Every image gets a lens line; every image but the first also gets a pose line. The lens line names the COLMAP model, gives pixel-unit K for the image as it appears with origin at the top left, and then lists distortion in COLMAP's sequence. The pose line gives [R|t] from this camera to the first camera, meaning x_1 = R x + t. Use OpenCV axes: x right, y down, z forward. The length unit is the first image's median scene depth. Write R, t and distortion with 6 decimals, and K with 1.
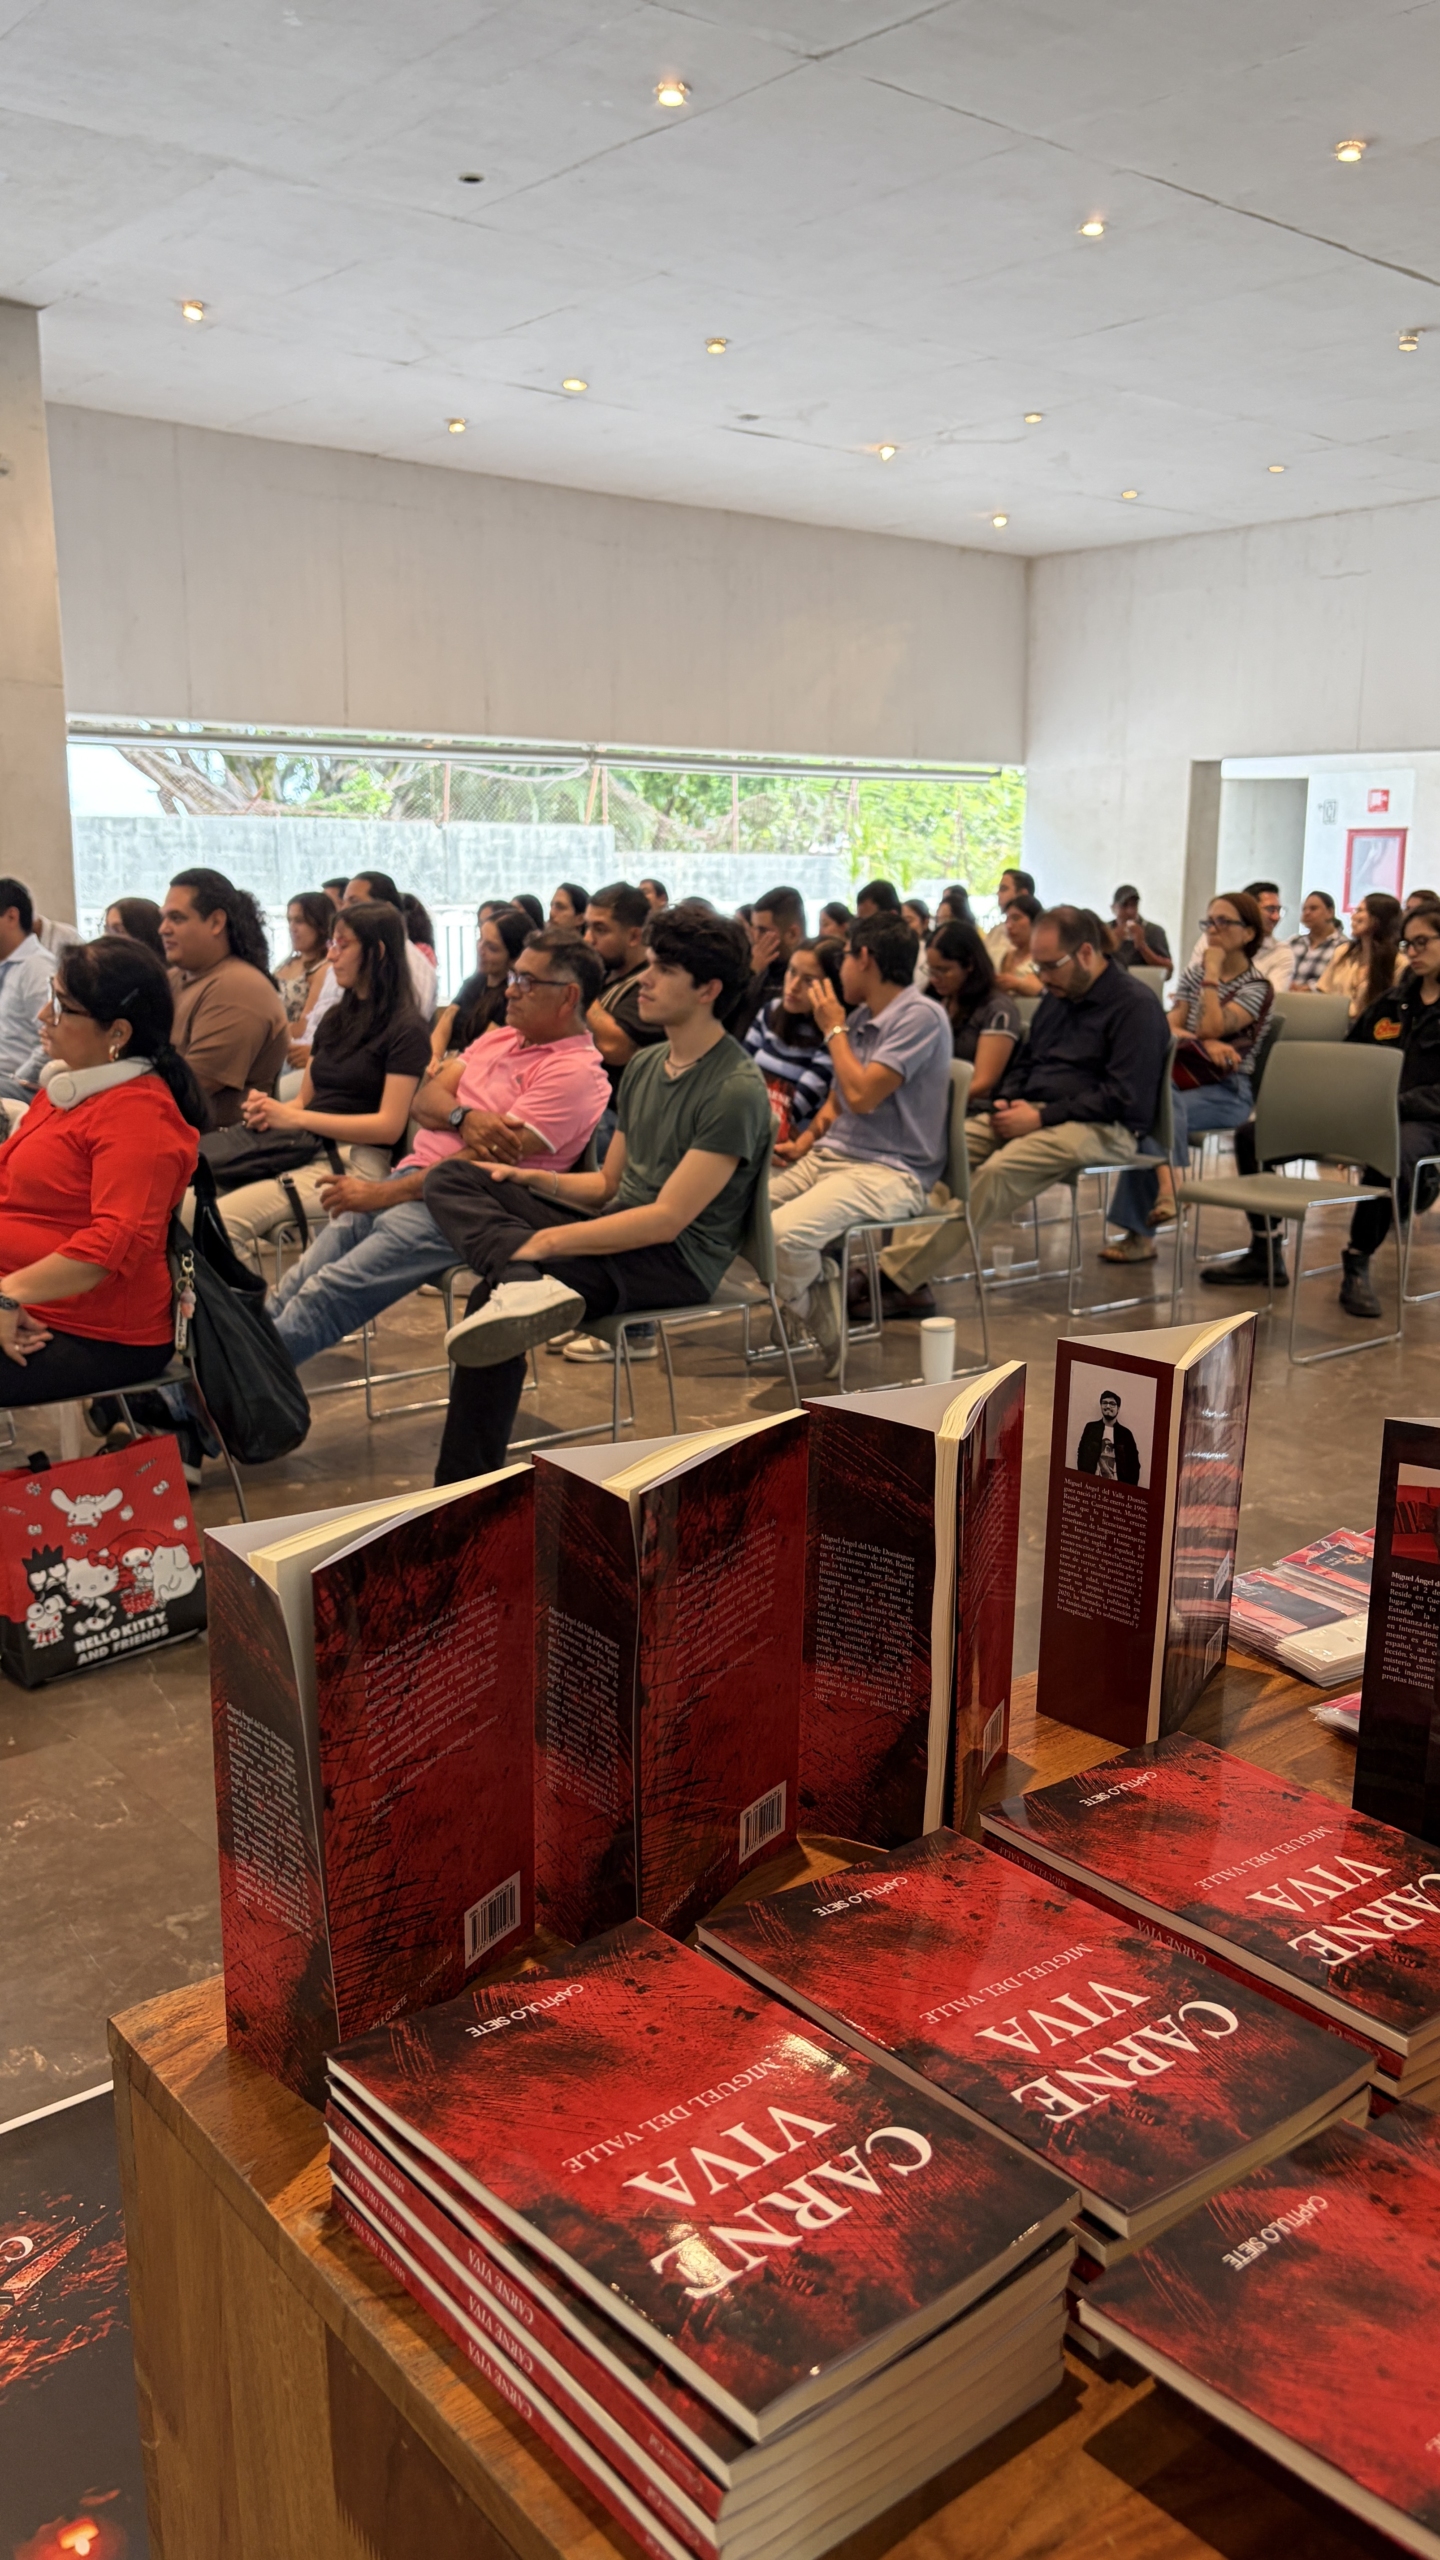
lens RADIAL K [[1944.7, 0, 720.0], [0, 1944.7, 1280.0], [0, 0, 1]] dist [0.009155, 0.000789]
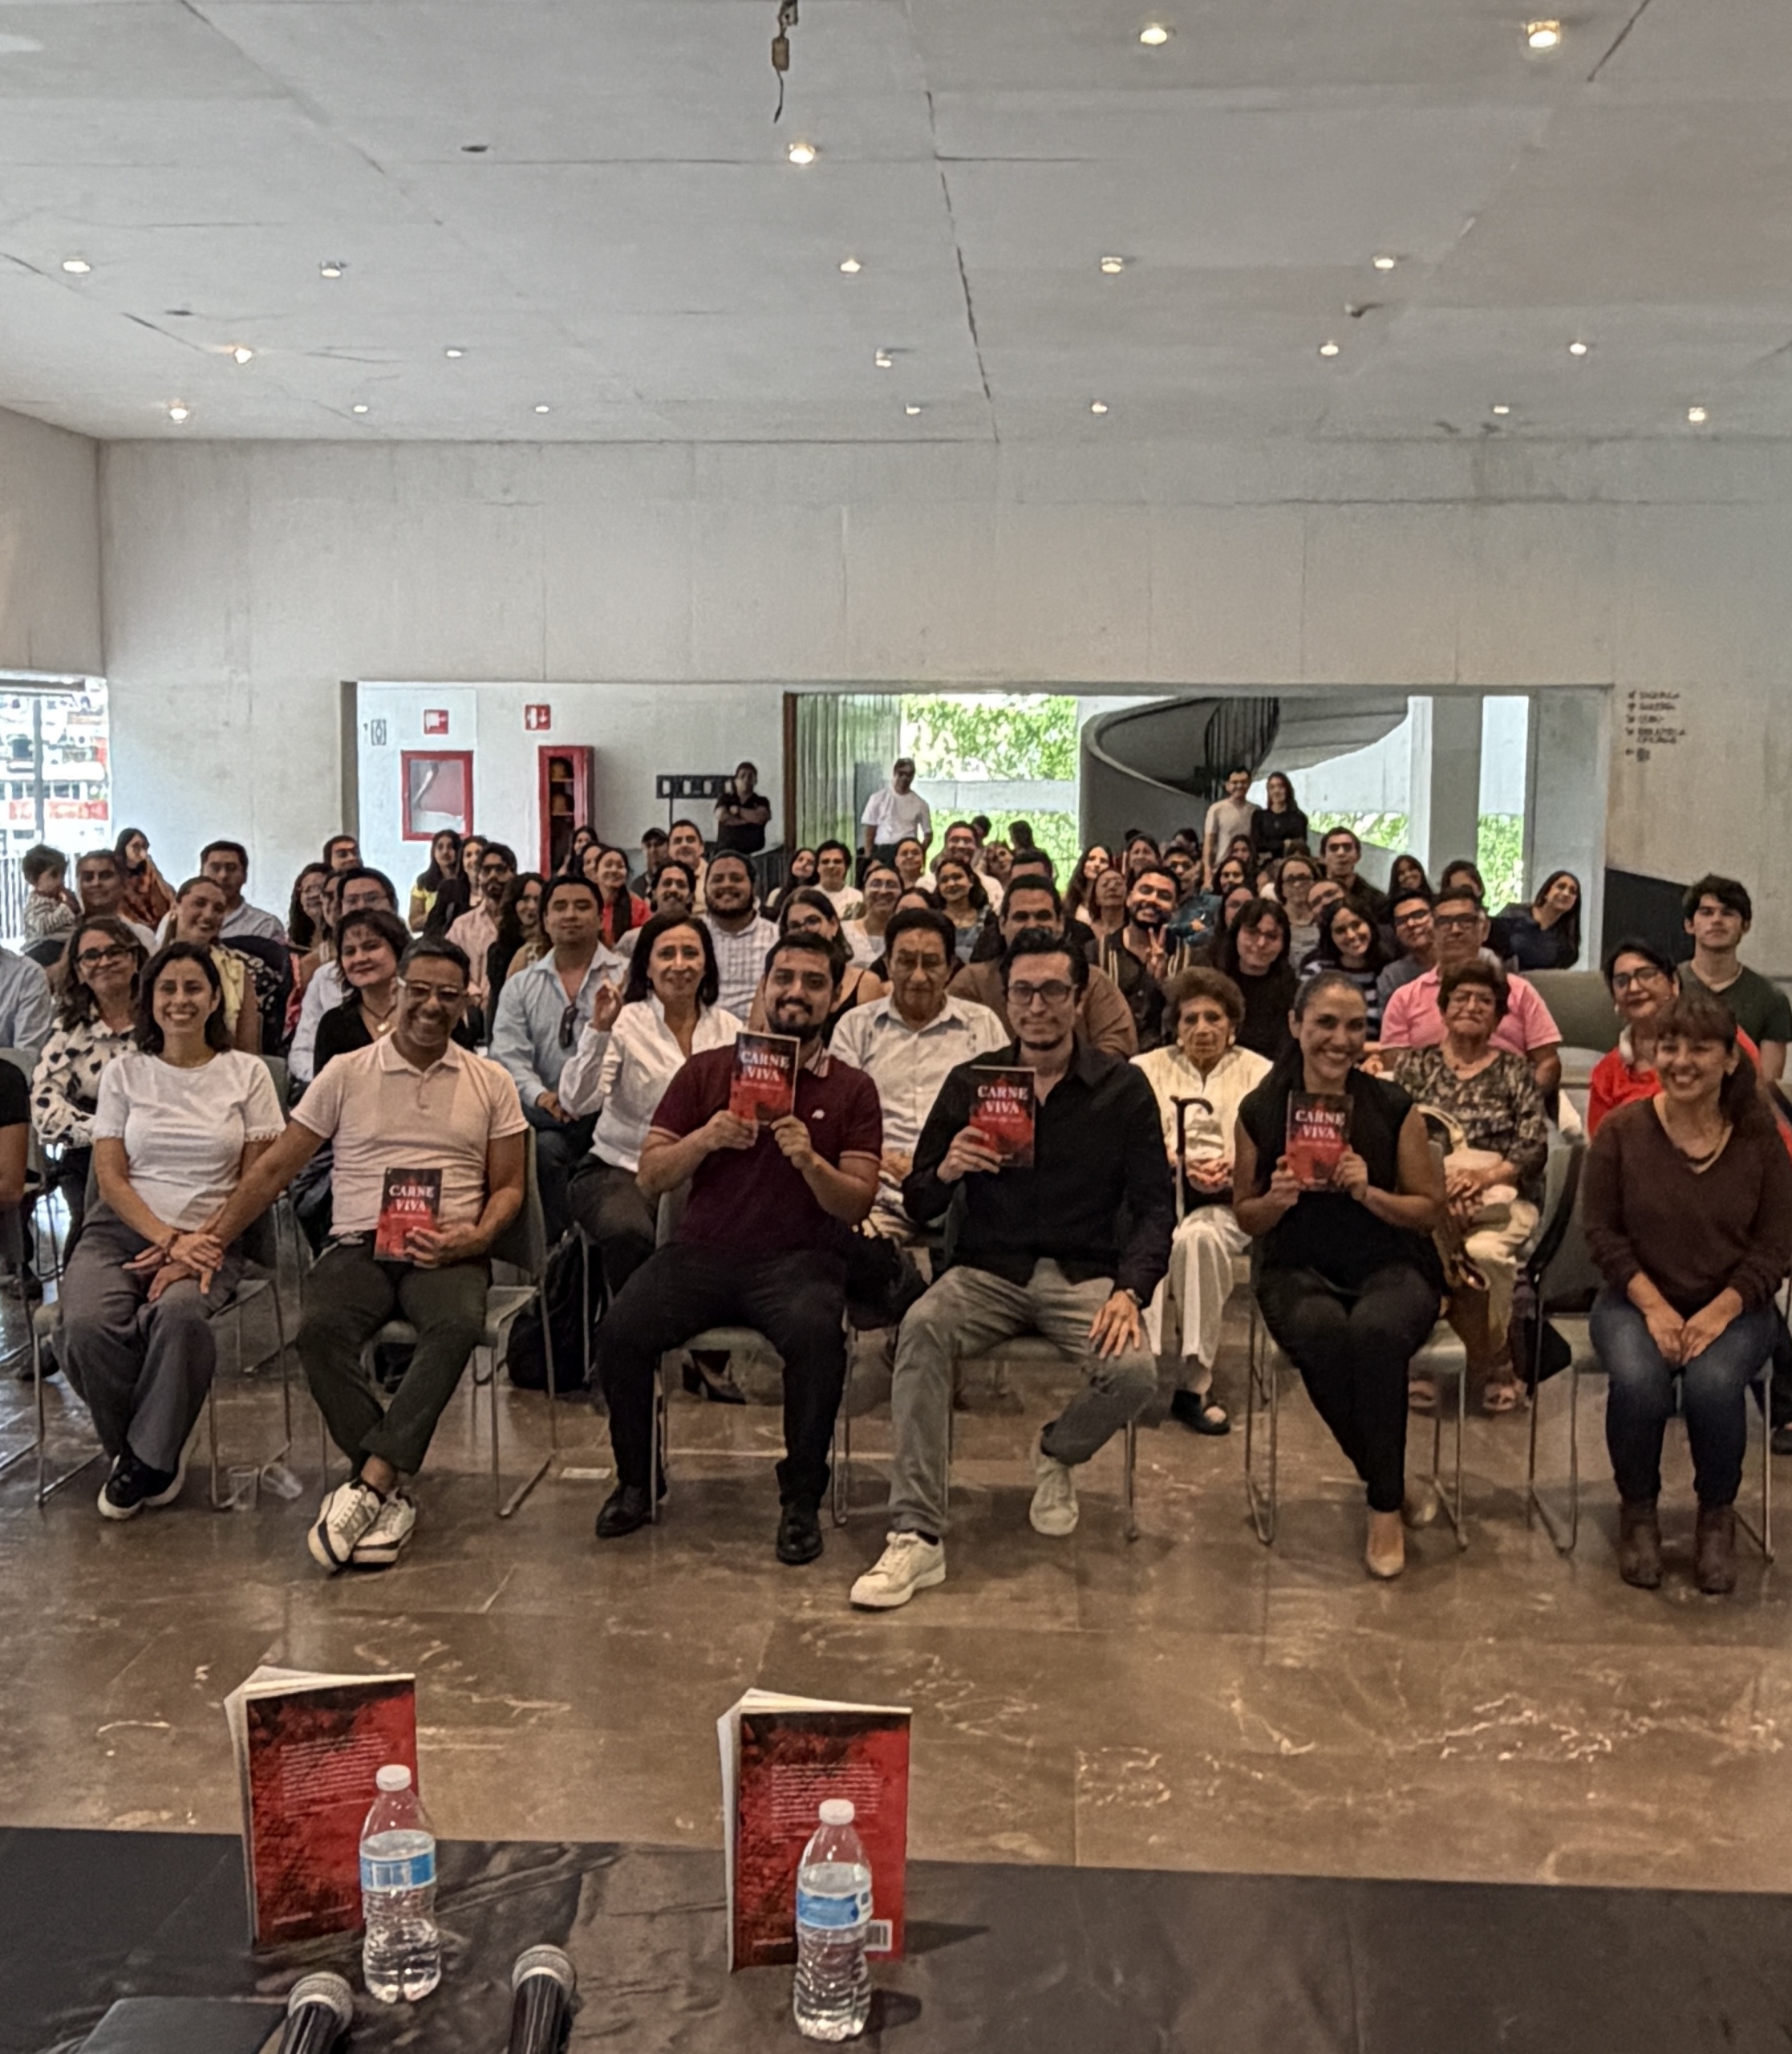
lens RADIAL K [[2477.1, 0, 896.0], [0, 2477.1, 1027.0], [0, 0, 1]] dist [0.007492, 0.010696]
pose [[0.694563, -0.082764, 0.714655, -2.715804], [0.151368, 0.987936, -0.032700, -0.202607], [-0.703328, 0.130888, 0.698712, 0.204710]]
